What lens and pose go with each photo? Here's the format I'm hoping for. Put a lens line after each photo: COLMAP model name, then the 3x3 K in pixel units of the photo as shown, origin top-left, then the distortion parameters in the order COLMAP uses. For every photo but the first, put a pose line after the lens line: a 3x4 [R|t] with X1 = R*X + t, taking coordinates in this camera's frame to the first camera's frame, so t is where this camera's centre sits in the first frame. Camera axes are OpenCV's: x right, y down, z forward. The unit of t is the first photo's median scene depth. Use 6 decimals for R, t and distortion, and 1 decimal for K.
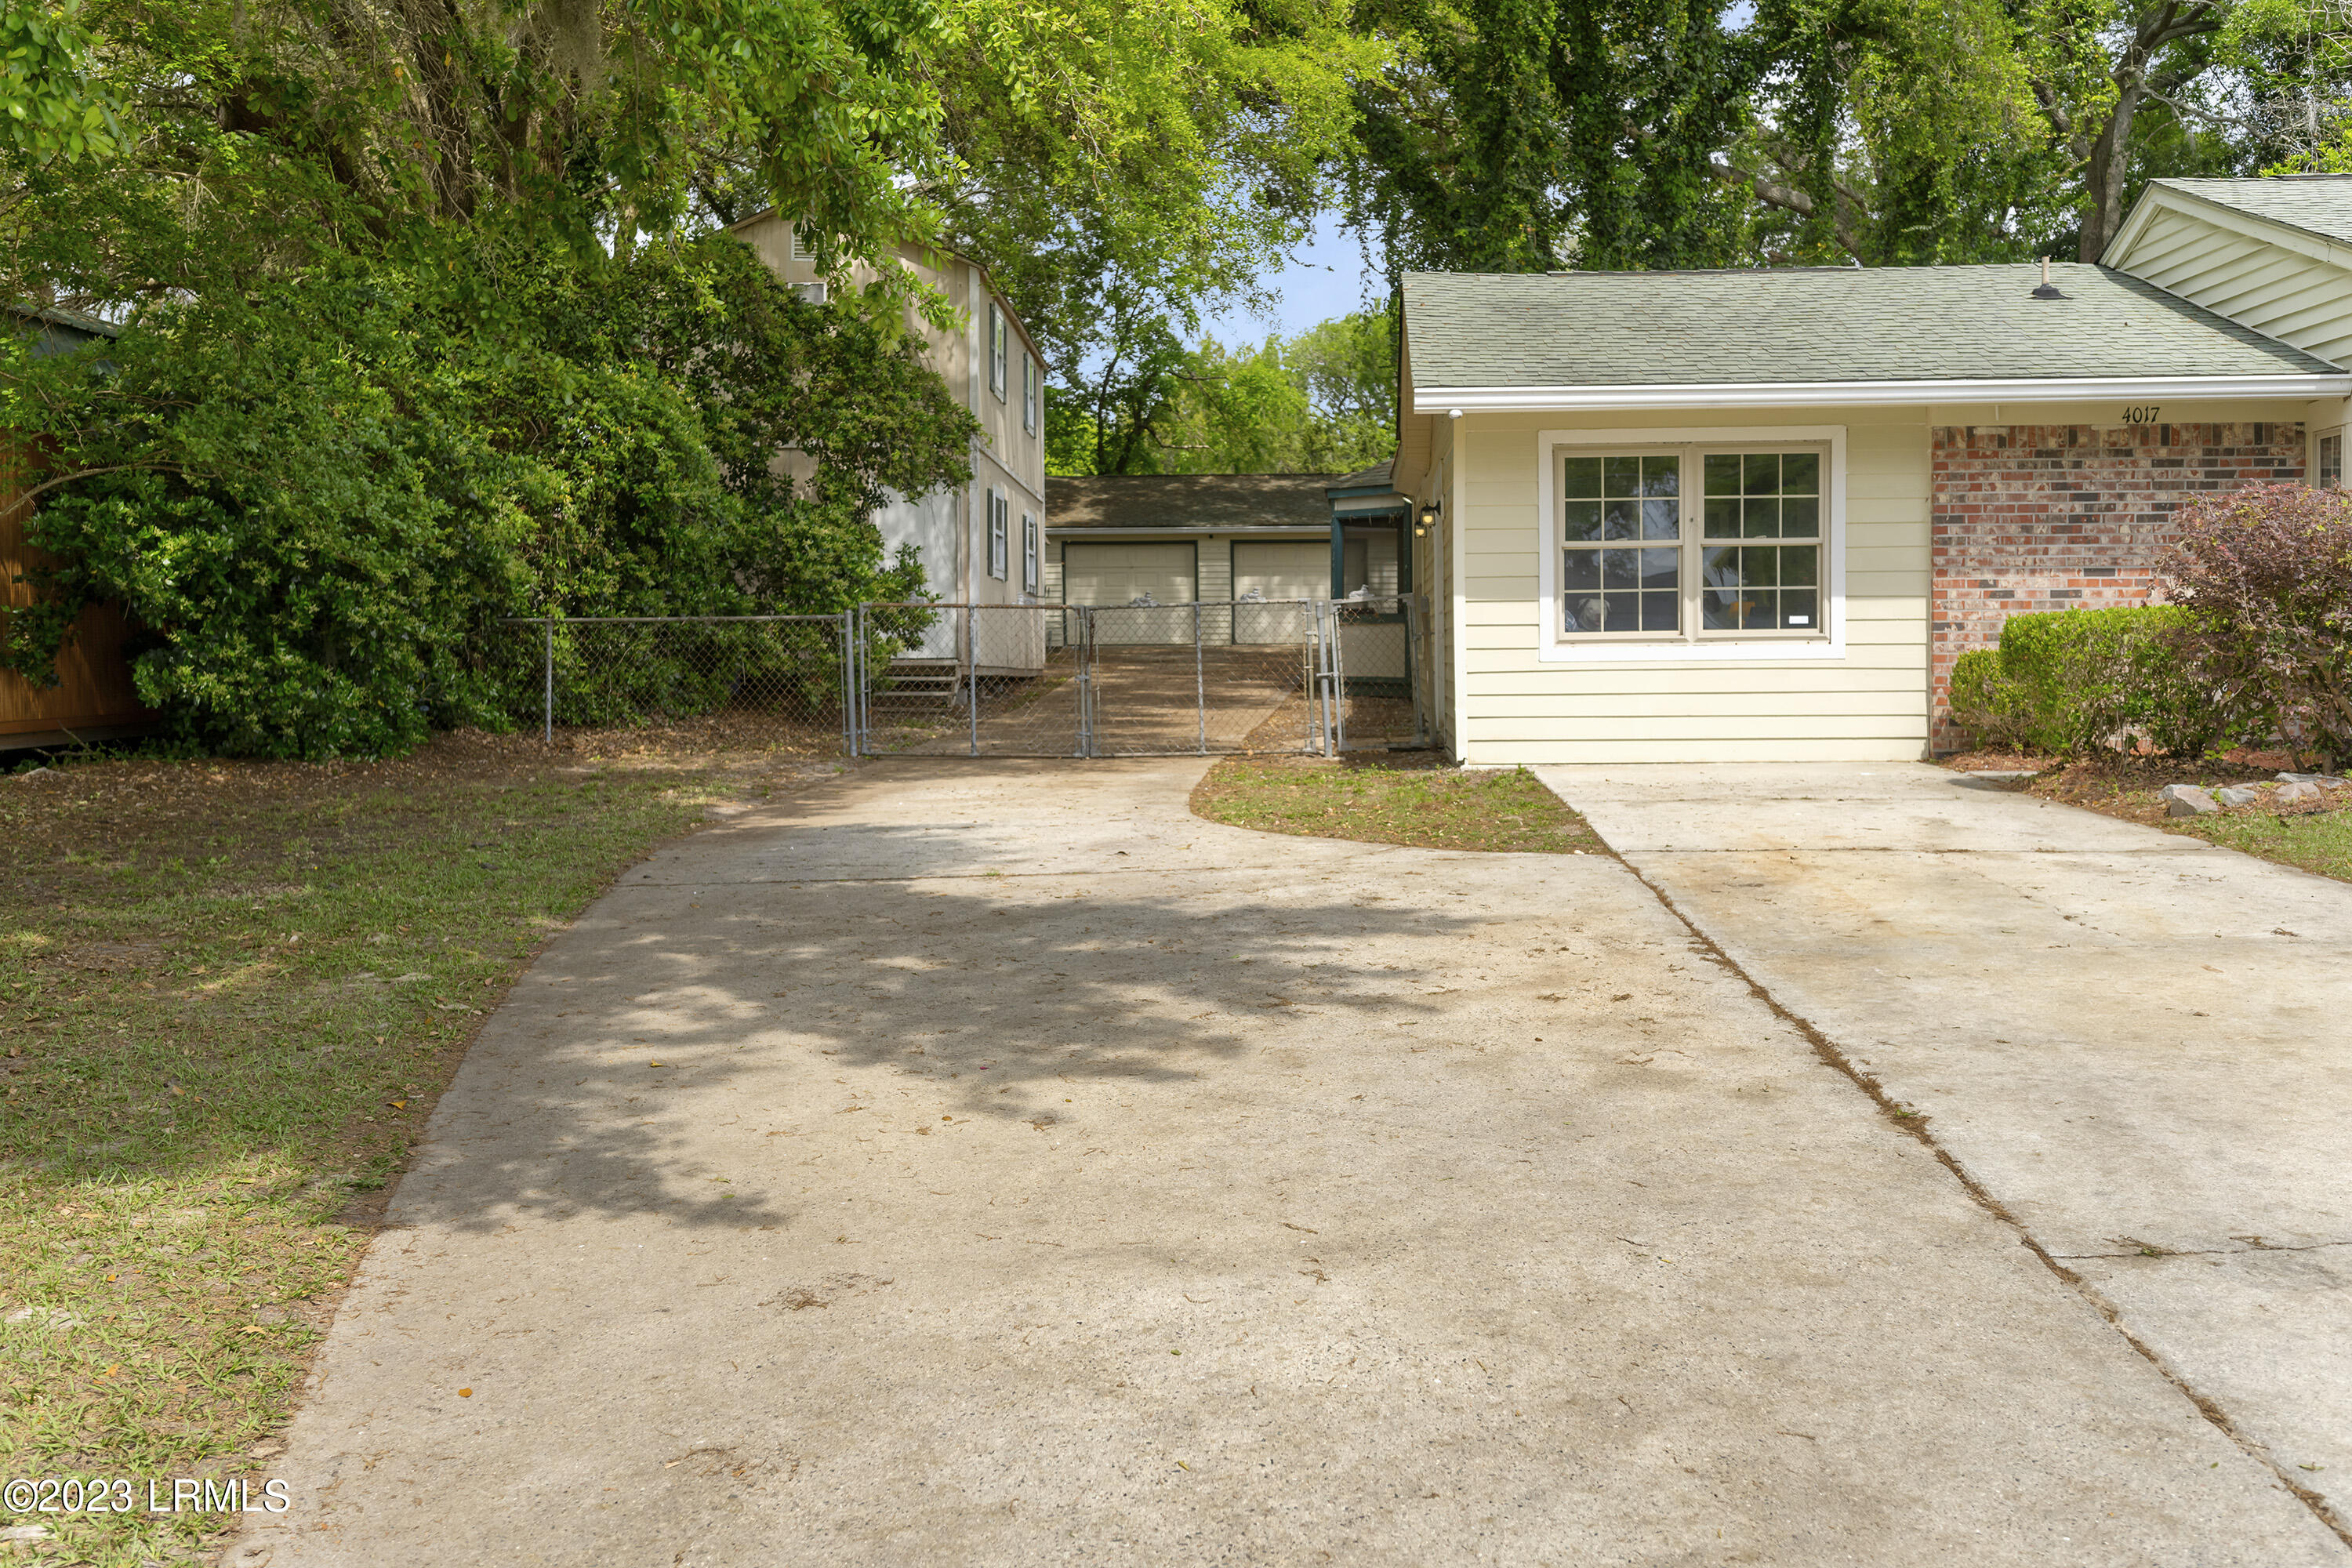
lens RADIAL K [[2342.6, 0, 1183.3], [0, 2342.6, 776.3], [0, 0, 1]] dist [-0.027711, 0.000000]
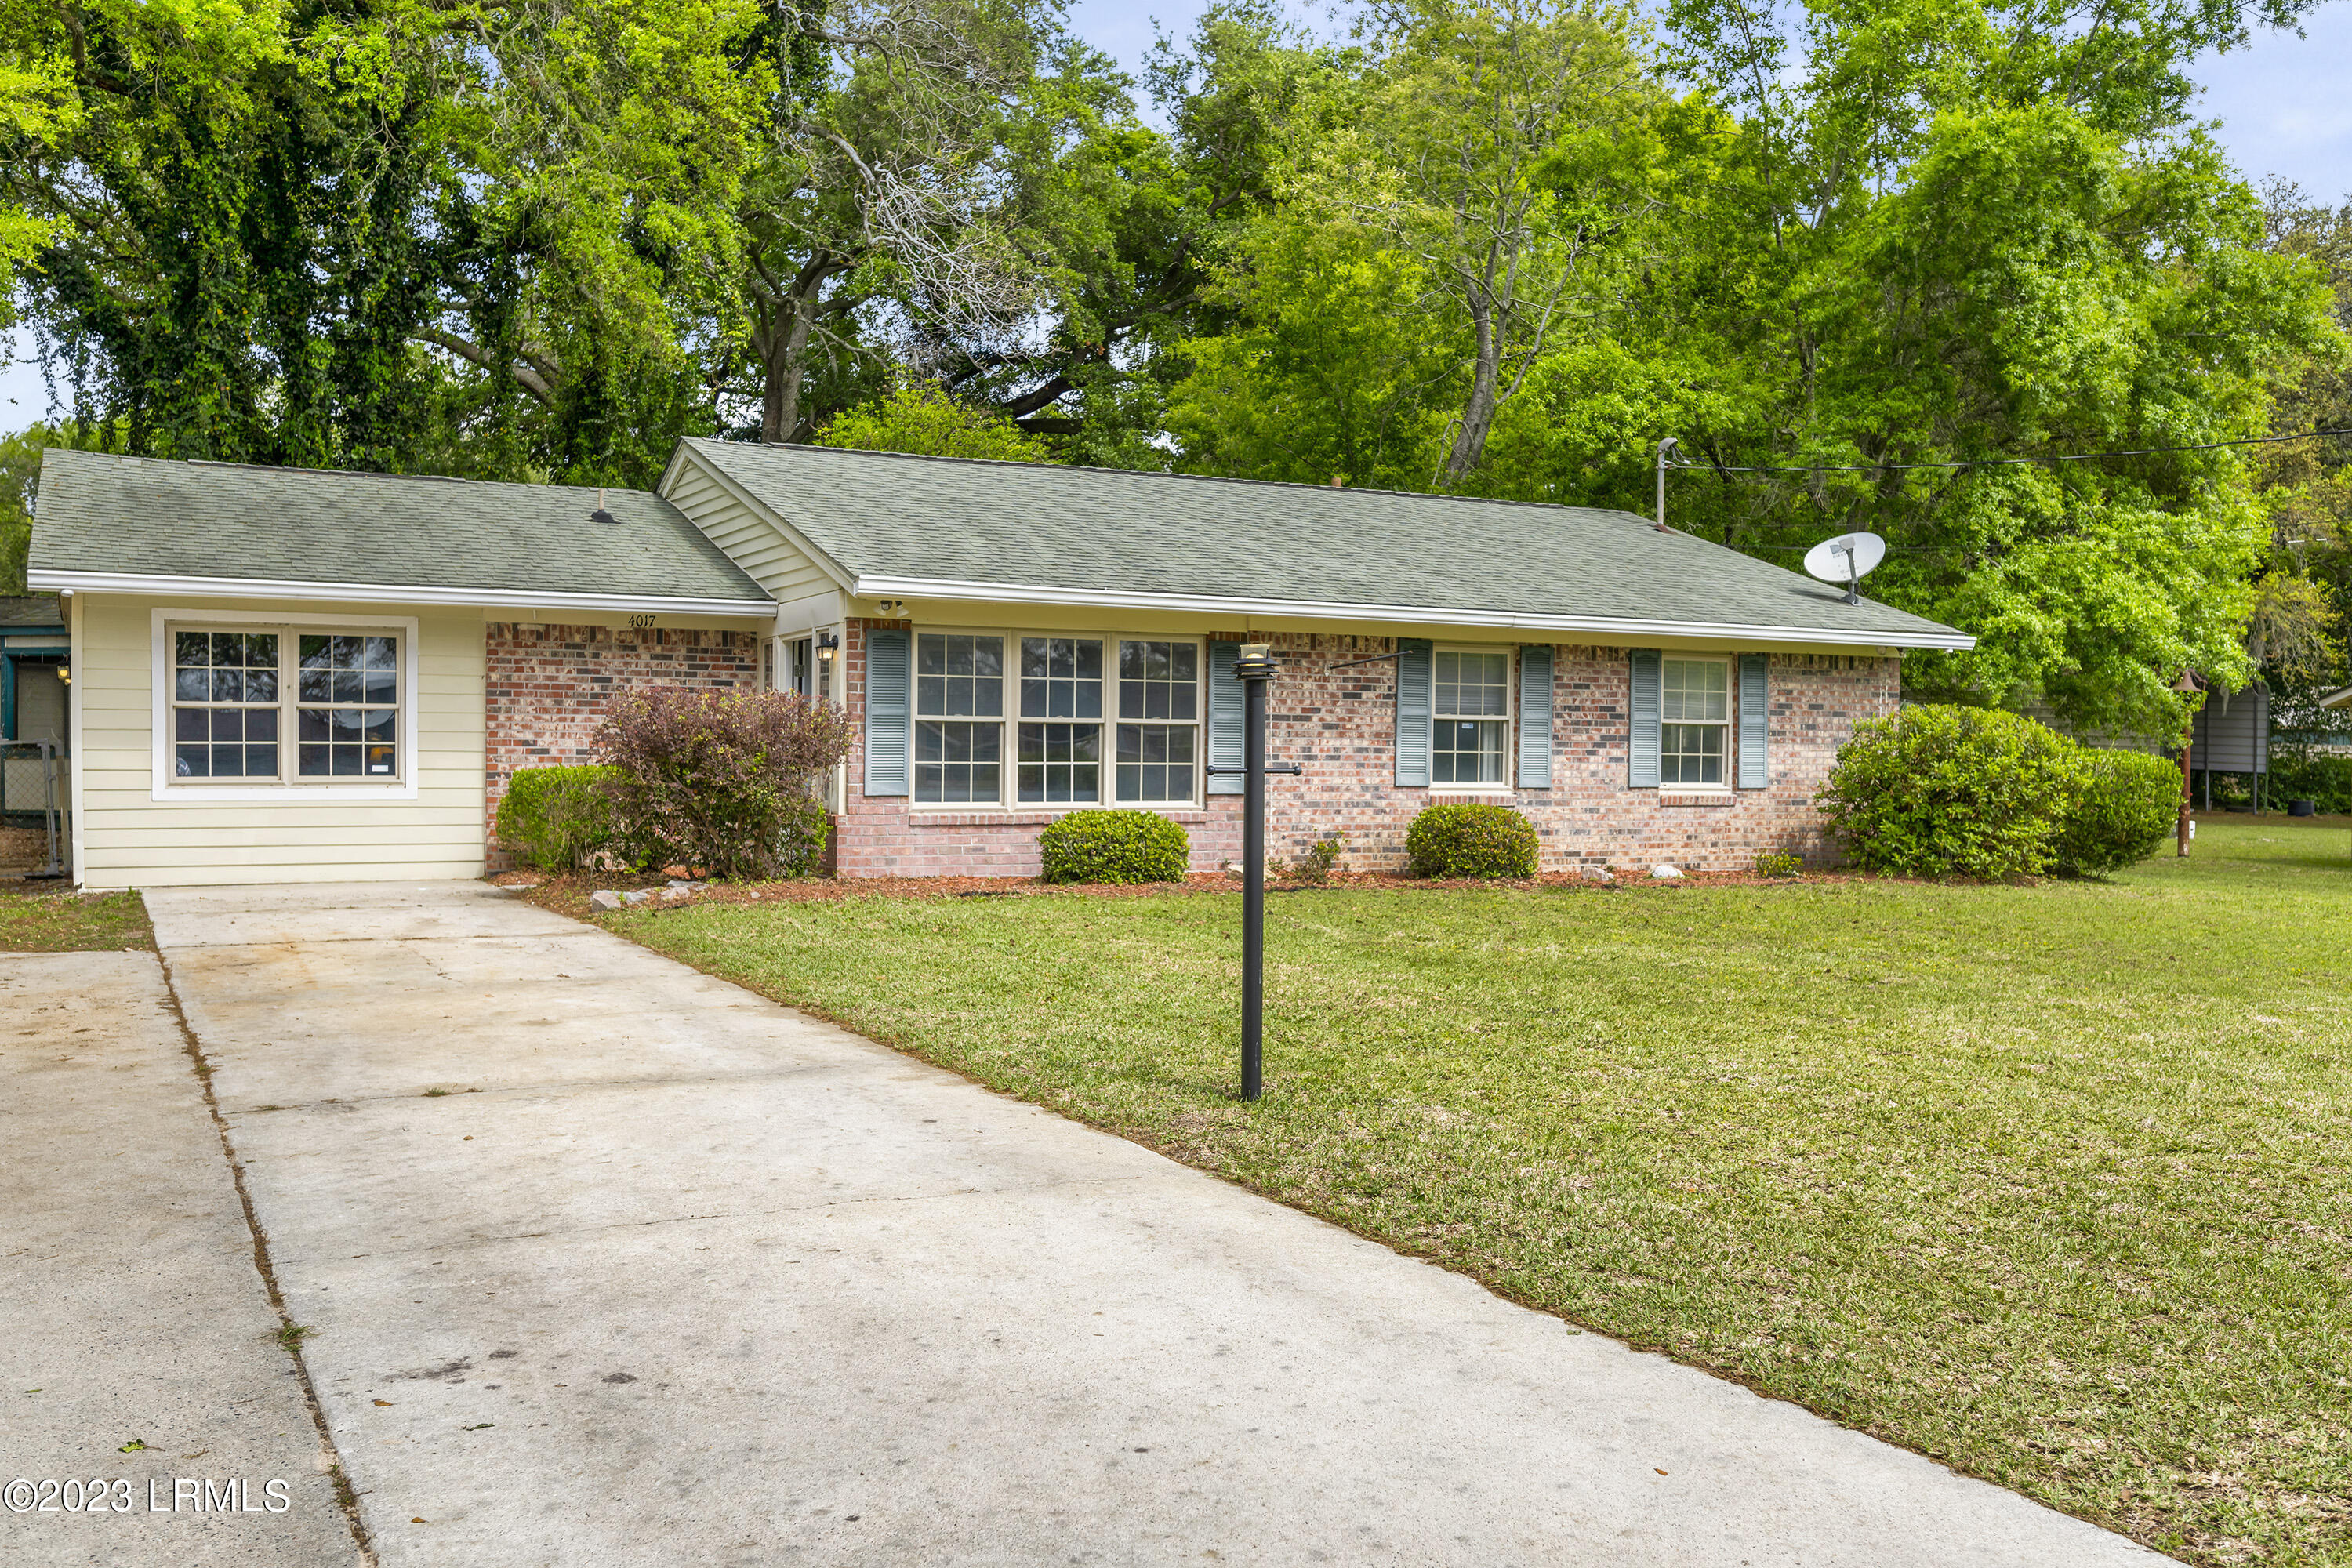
lens RADIAL K [[2053.8, 0, 1169.0], [0, 2053.8, 808.0], [0, 0, 1]] dist [-0.007176, -0.001718]
pose [[0.837776, 0.002662, 0.546007, 0.016031], [0.021122, 0.999082, -0.037281, 0.004593], [-0.545605, 0.042766, 0.836950, -0.159549]]
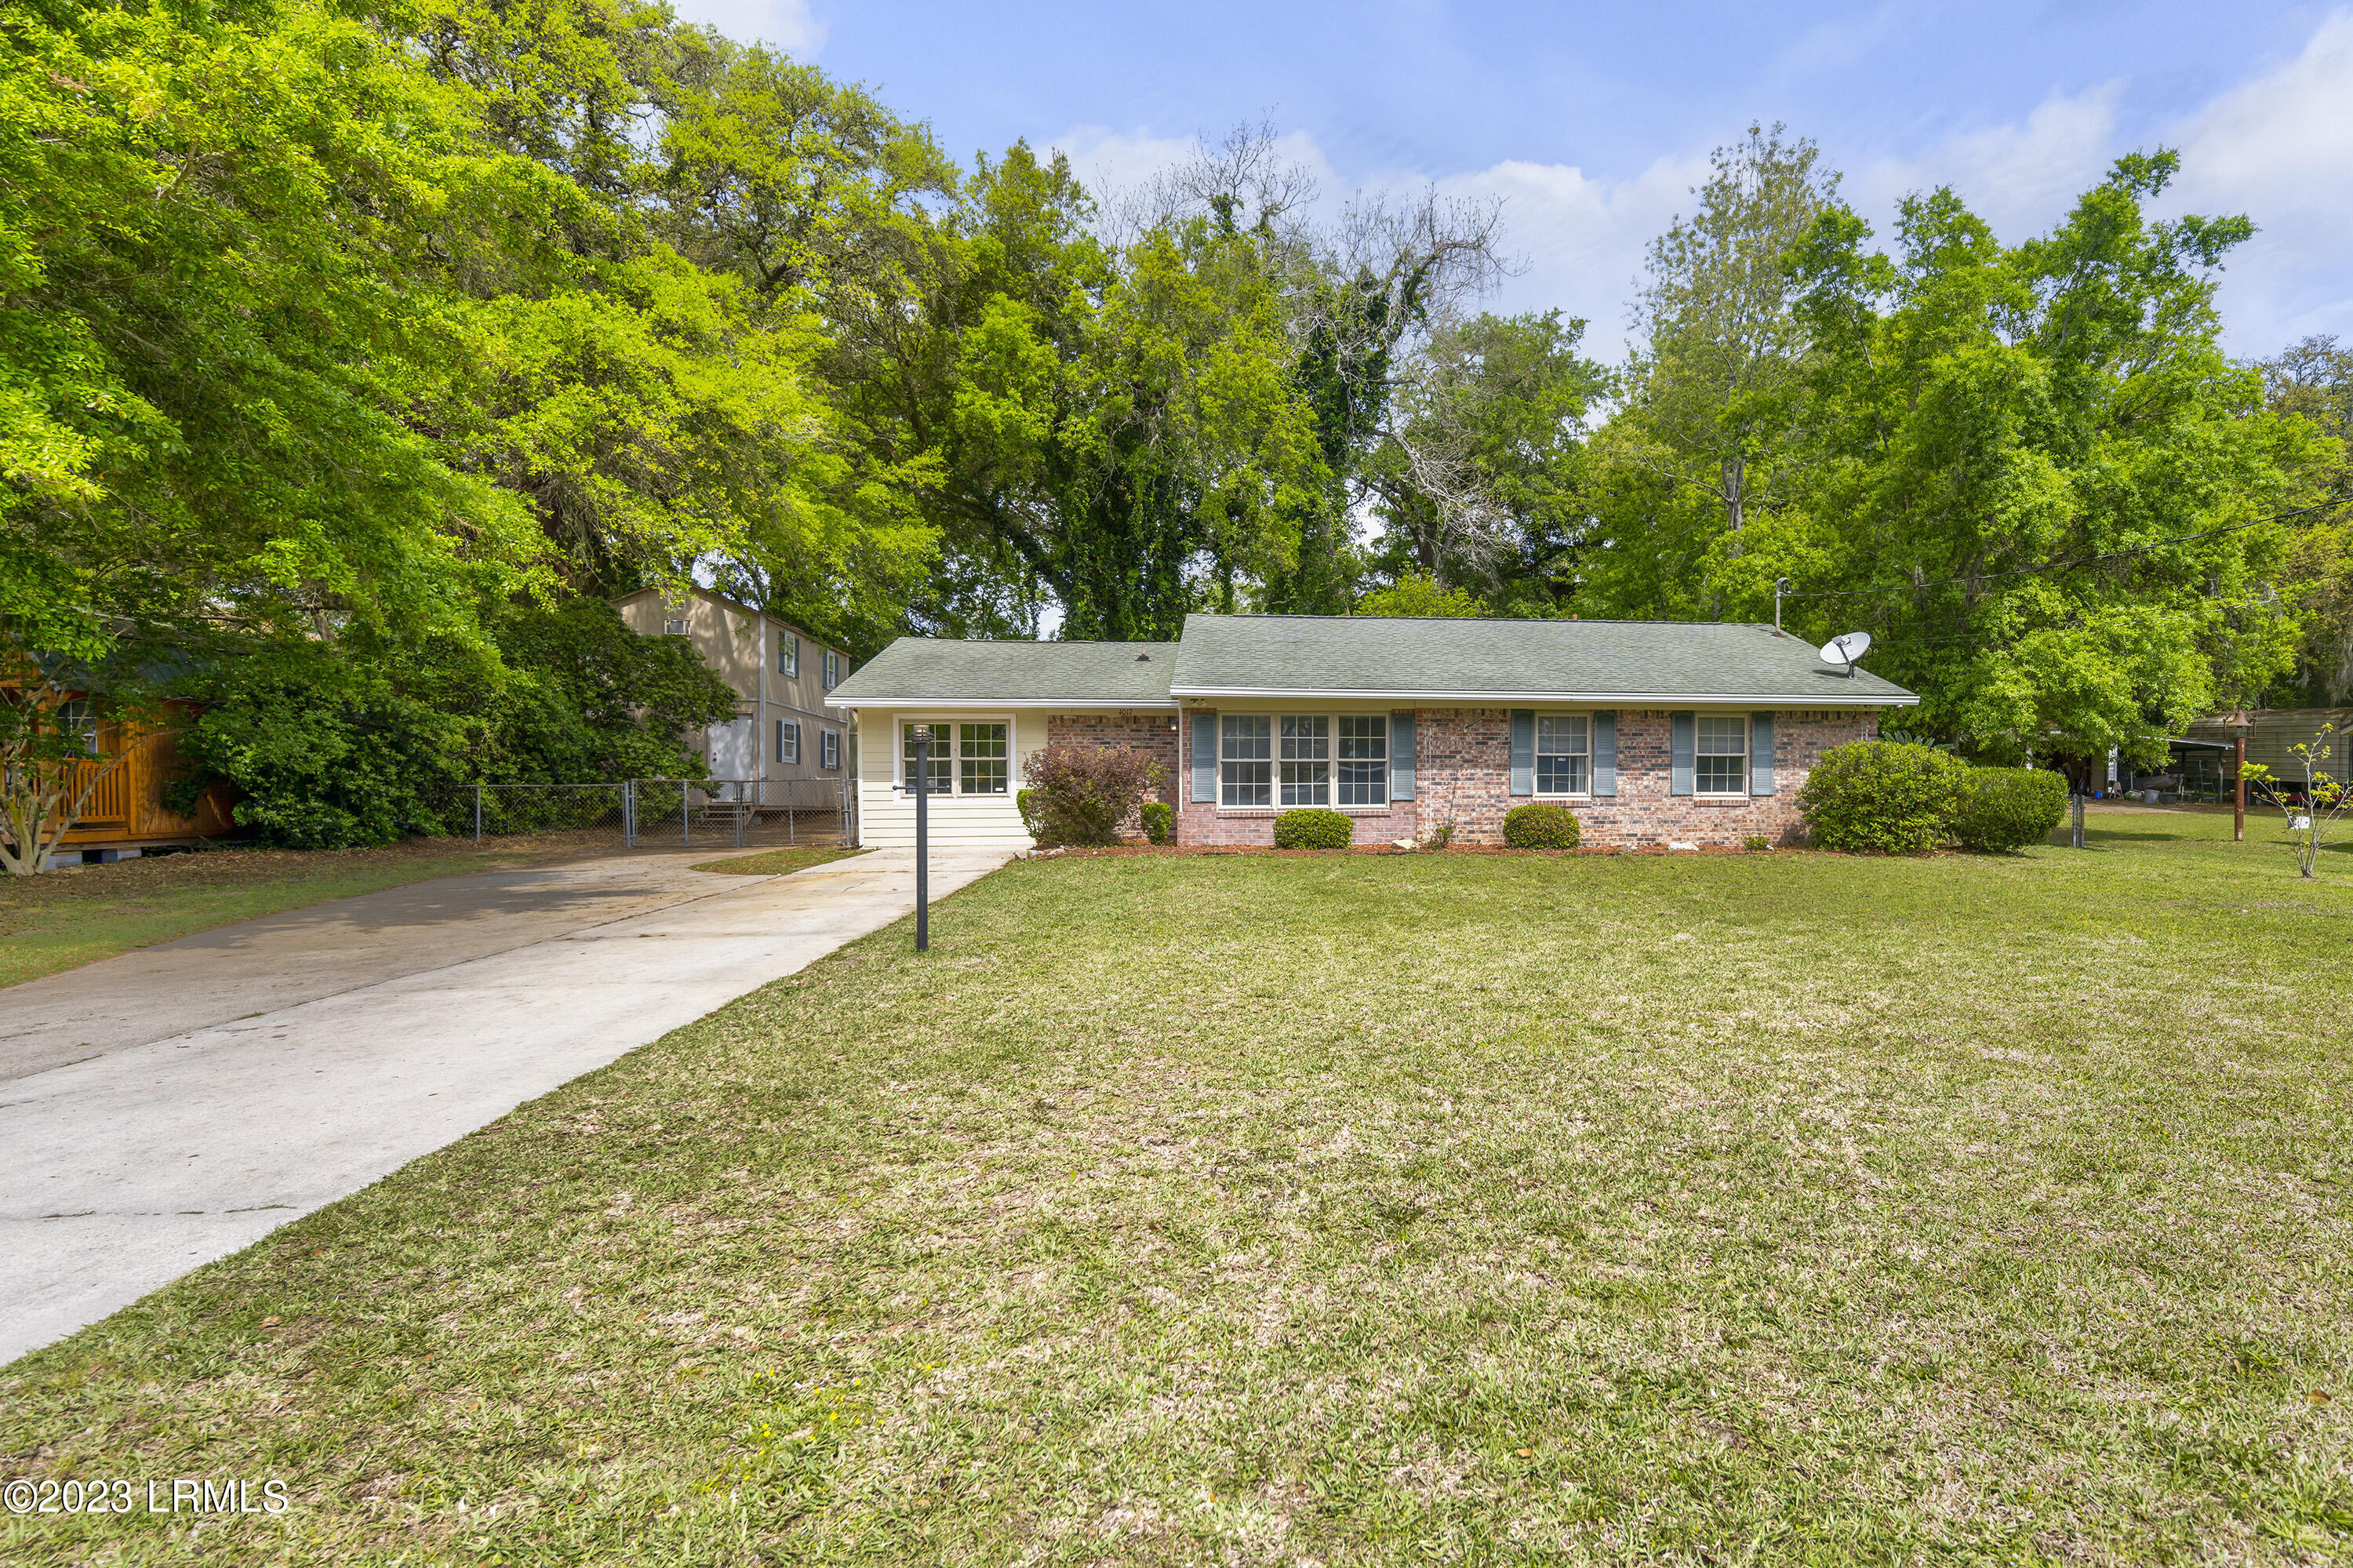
lens RADIAL K [[1123.8, 0, 1193.6], [0, 1123.8, 830.5], [0, 0, 1]] dist [-0.013337, 0.000115]
pose [[0.971173, -0.004102, 0.238341, 0.180768], [0.009927, 0.999680, -0.023246, 0.008251], [-0.238170, 0.024942, 0.970903, -0.241988]]
